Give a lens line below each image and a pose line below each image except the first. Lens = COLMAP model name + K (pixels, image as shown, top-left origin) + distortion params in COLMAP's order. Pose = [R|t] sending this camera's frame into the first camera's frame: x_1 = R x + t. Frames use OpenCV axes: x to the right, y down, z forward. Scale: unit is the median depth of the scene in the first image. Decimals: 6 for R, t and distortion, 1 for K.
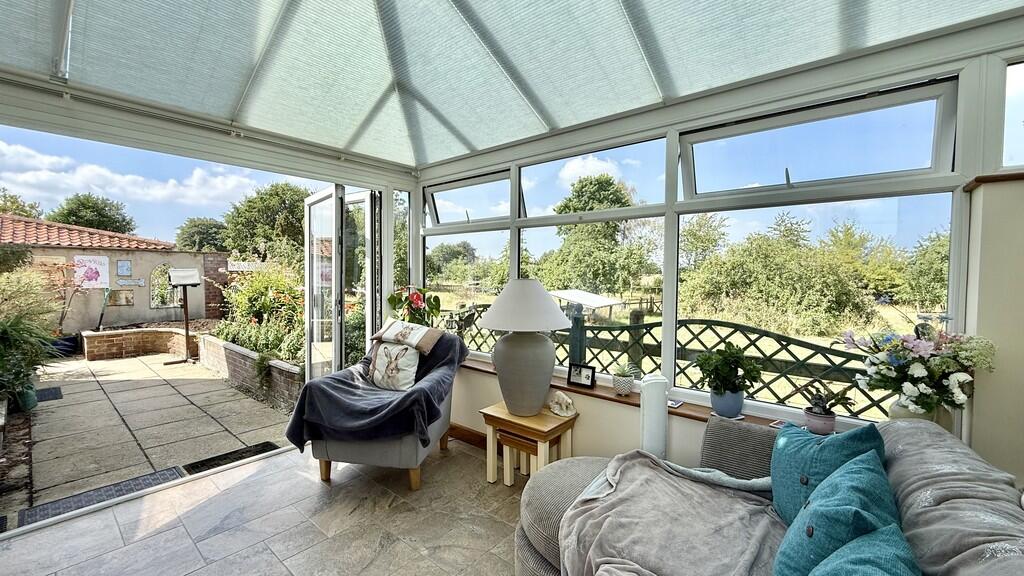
lens RADIAL K [[407.0, 0, 513.3], [0, 407.0, 291.6], [0, 0, 1]] dist [-0.001238, -0.000479]
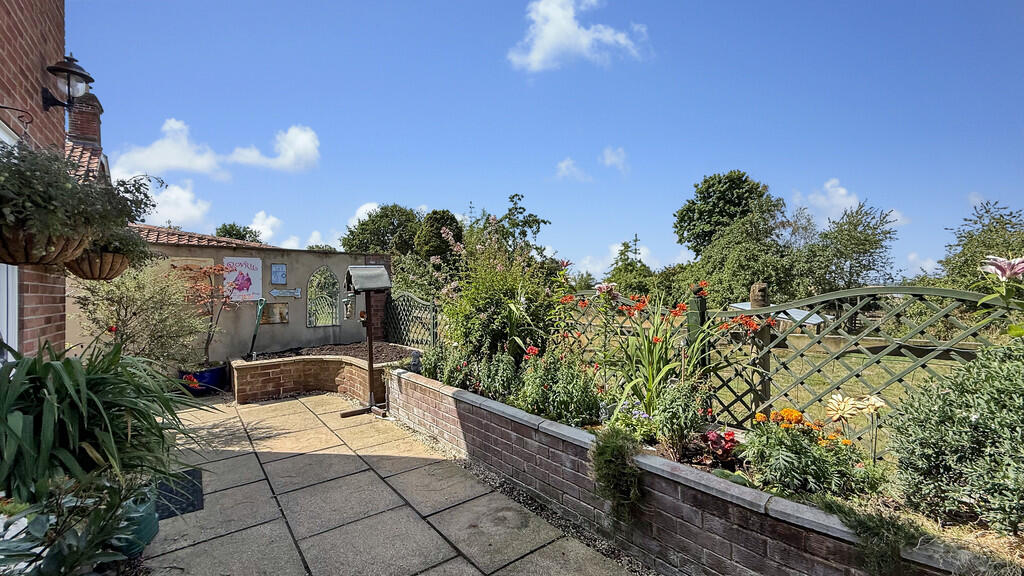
lens RADIAL K [[407.0, 0, 514.0], [0, 407.0, 294.1], [0, 0, 1]] dist [-0.001238, -0.000479]
pose [[0.980197, -0.019471, -0.197064, -0.390383], [0.012000, 0.999166, -0.039039, 0.014747], [0.197660, 0.035902, 0.979613, 0.356004]]
